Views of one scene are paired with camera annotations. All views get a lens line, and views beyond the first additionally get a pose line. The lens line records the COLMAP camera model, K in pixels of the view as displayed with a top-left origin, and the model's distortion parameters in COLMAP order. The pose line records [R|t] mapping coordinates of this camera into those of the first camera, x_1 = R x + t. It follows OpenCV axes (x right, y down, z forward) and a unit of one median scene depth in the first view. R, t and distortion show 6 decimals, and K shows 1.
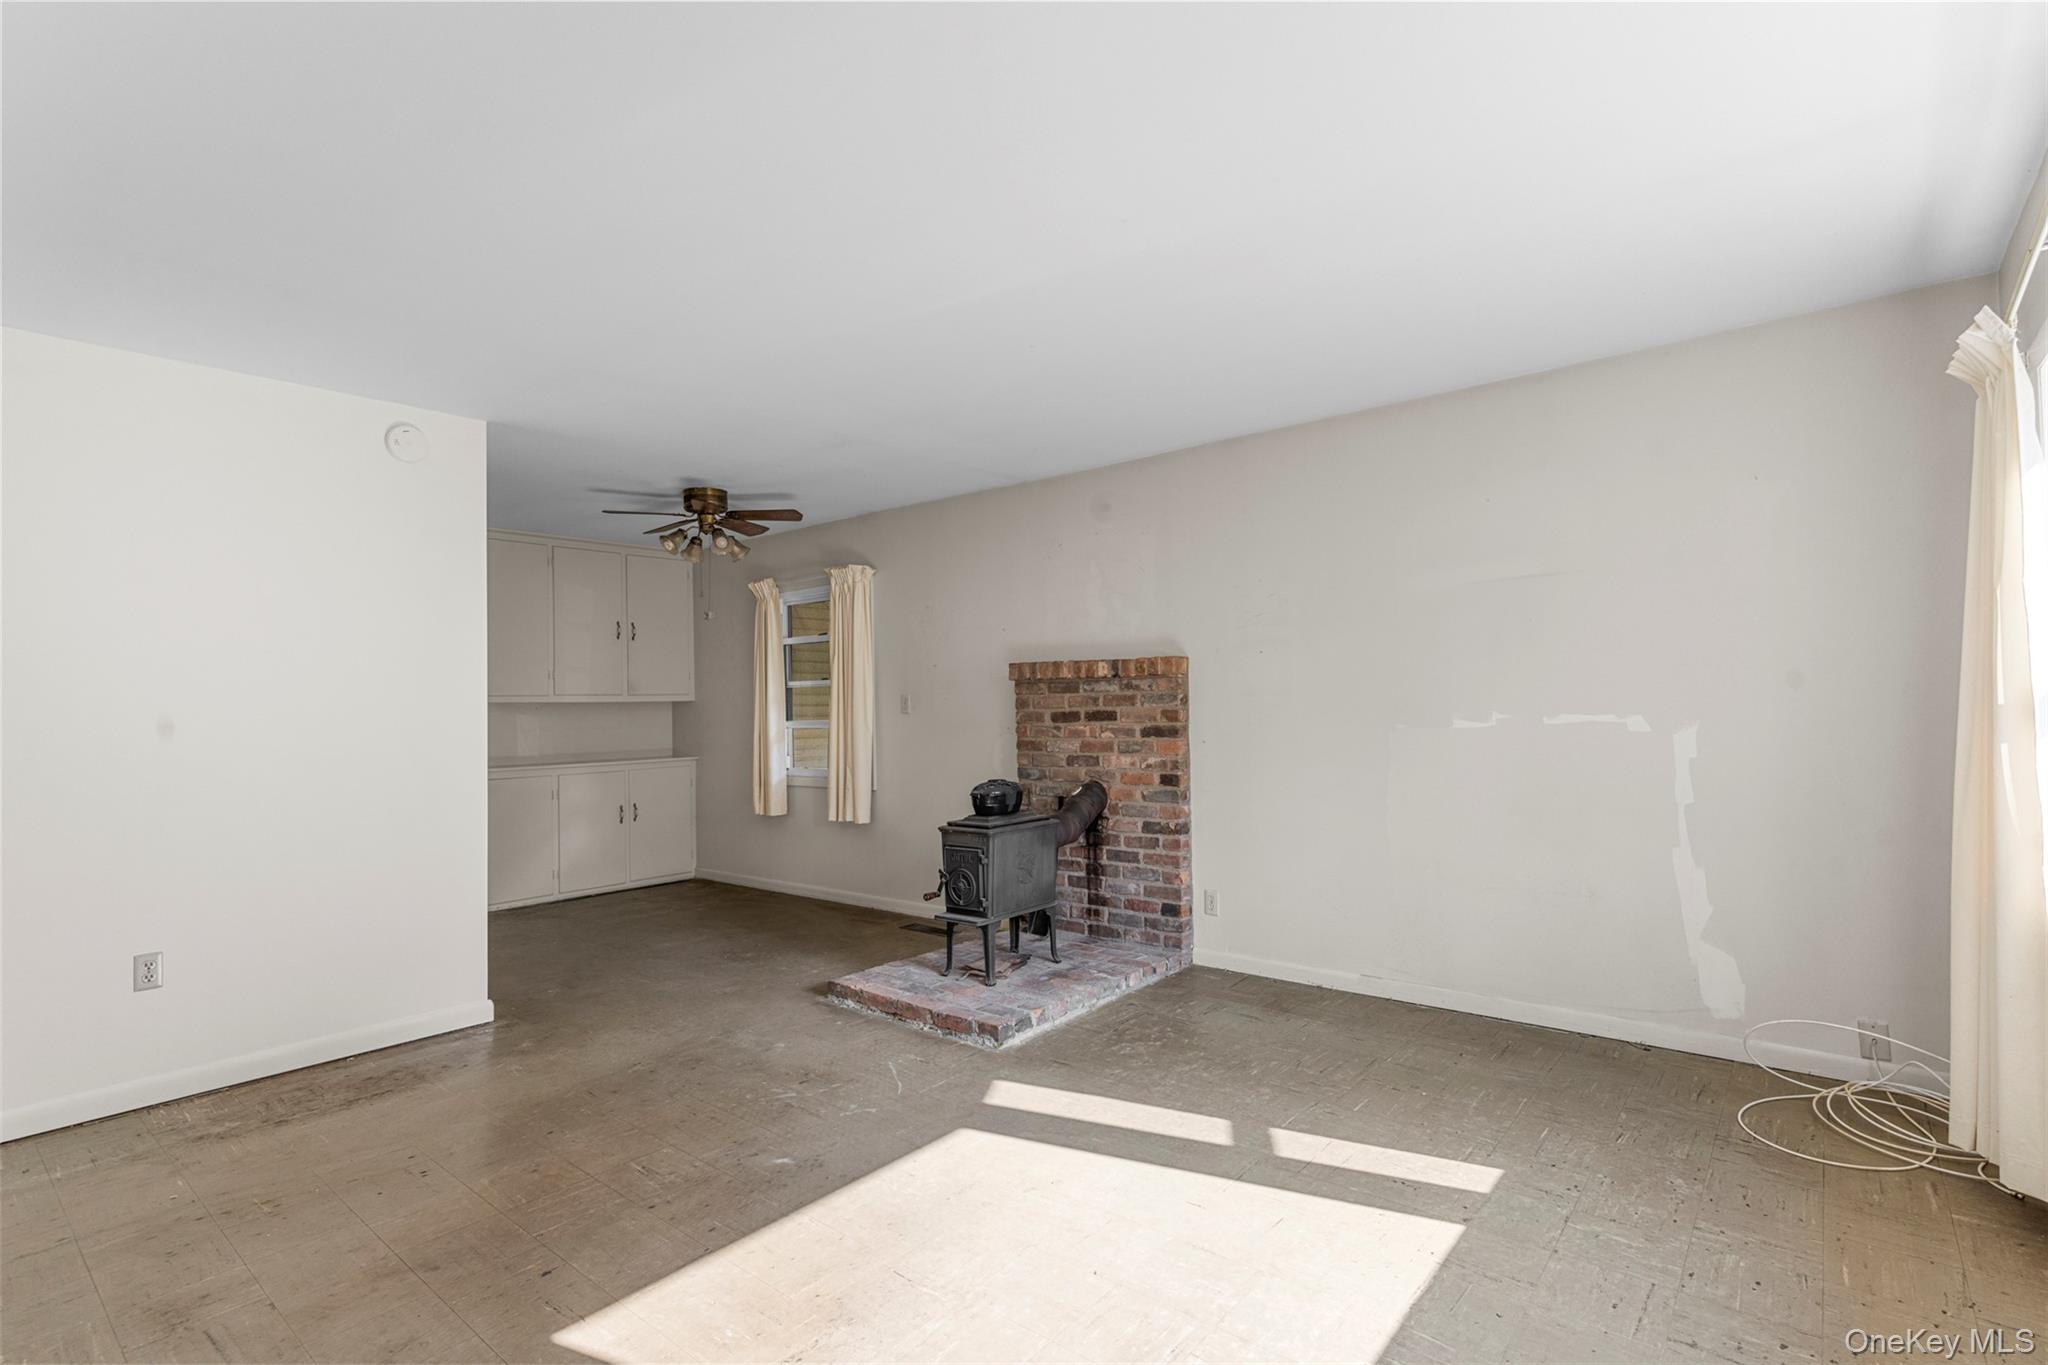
lens RADIAL K [[973.3, 0, 1016.9], [0, 973.3, 682.8], [0, 0, 1]] dist [0.001761, -0.000064]
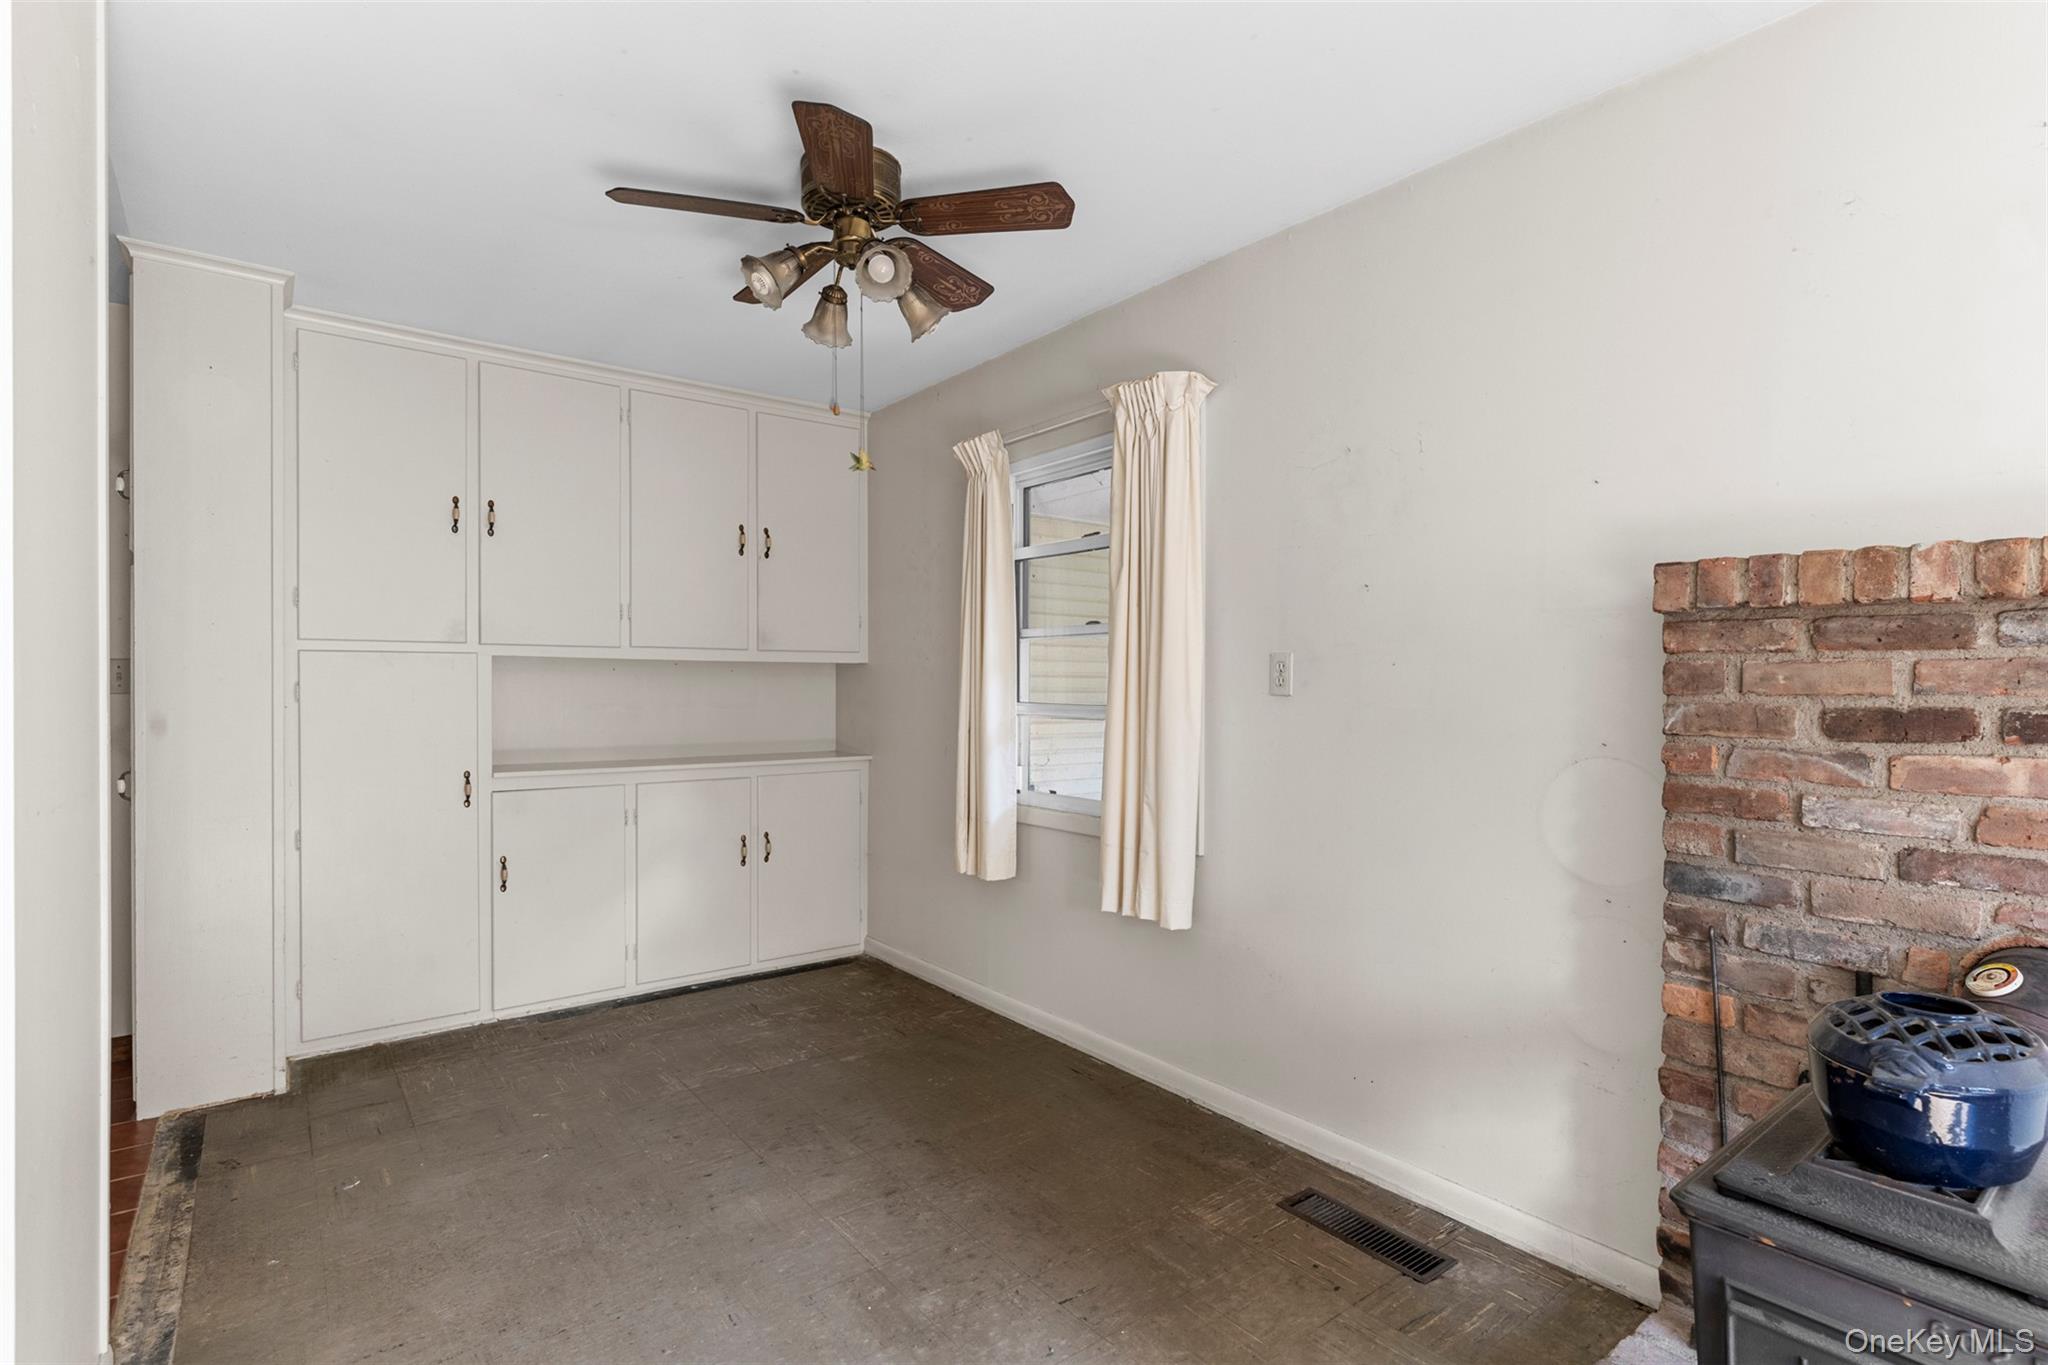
lens RADIAL K [[973.3, 0, 1025.8], [0, 973.3, 685.3], [0, 0, 1]] dist [0.001761, -0.000064]
pose [[0.977572, 0.024080, -0.209220, -0.133453], [-0.018075, 0.999369, 0.030569, 0.014746], [0.209824, -0.026102, 0.977391, 0.528169]]
